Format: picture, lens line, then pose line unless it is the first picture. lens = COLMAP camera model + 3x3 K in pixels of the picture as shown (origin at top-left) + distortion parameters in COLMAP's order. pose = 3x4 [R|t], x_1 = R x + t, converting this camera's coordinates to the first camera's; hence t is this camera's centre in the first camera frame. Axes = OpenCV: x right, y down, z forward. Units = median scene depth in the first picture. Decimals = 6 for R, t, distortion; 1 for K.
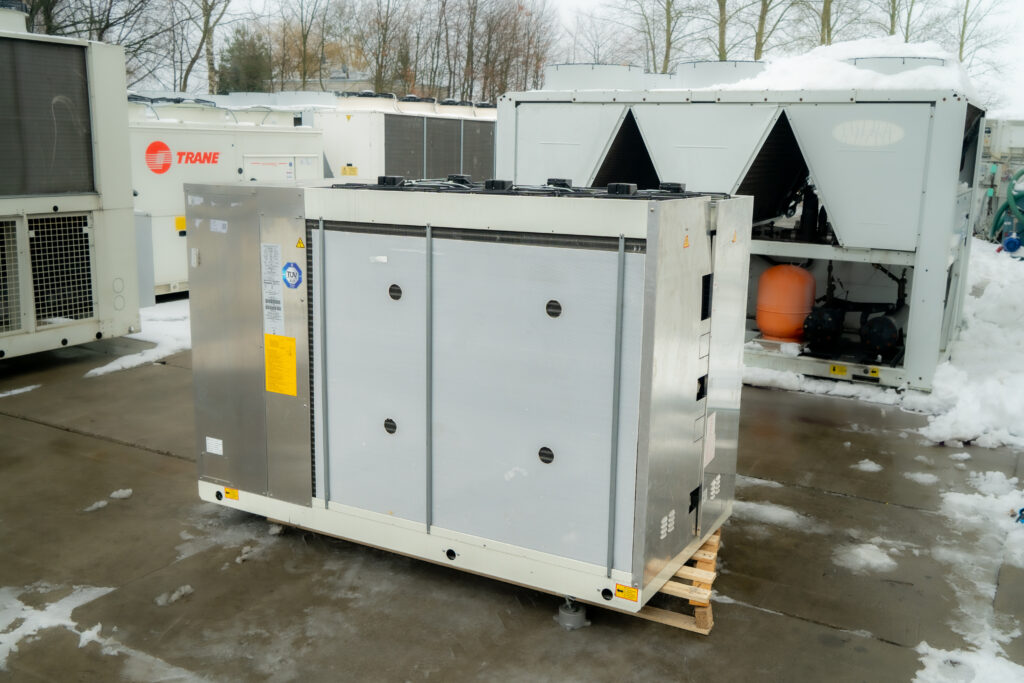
lens RADIAL K [[949.7, 0, 512.0], [0, 949.7, 341.5], [0, 0, 1]] dist [-0.001693, 0.011686]
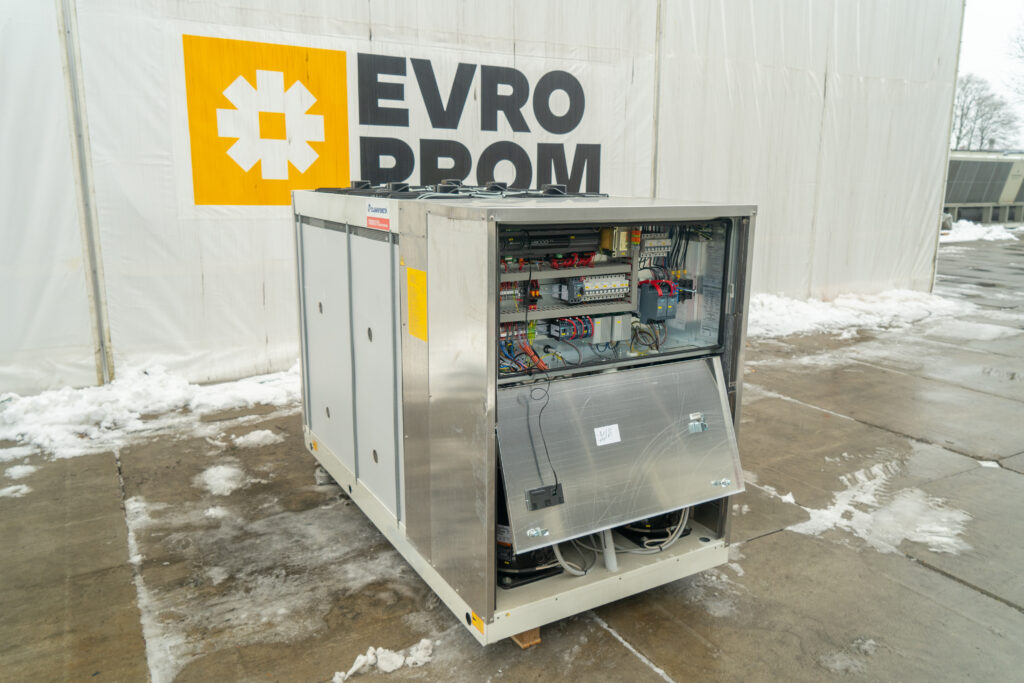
lens RADIAL K [[761.3, 0, 512.0], [0, 761.3, 341.5], [0, 0, 1]] dist [-0.002040, 0.002249]
pose [[-0.860768, -0.138257, 0.489860, -0.537291], [0.077286, 0.915742, 0.394262, -0.355372], [-0.503095, 0.377228, -0.777557, 1.765400]]
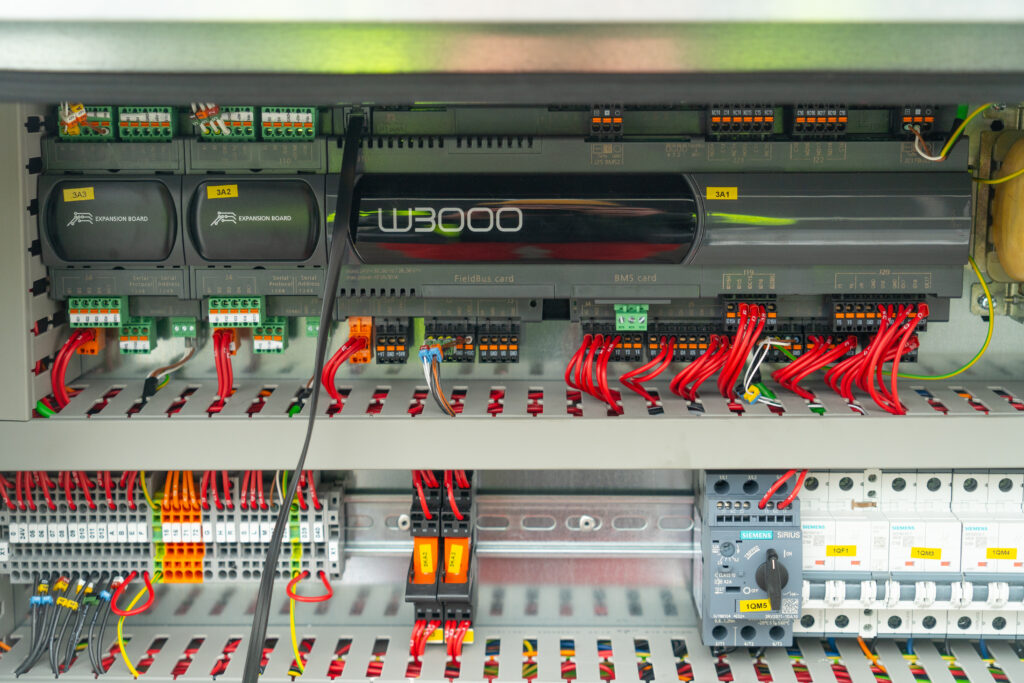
lens RADIAL K [[1482.5, 0, 512.0], [0, 1482.5, 341.5], [0, 0, 1]] dist [0.029722, 0.036691]
pose [[-0.473205, -0.164285, 0.865499, -0.392854], [0.172065, 0.946300, 0.273697, -0.209155], [-0.863986, 0.278436, -0.419526, 1.290311]]
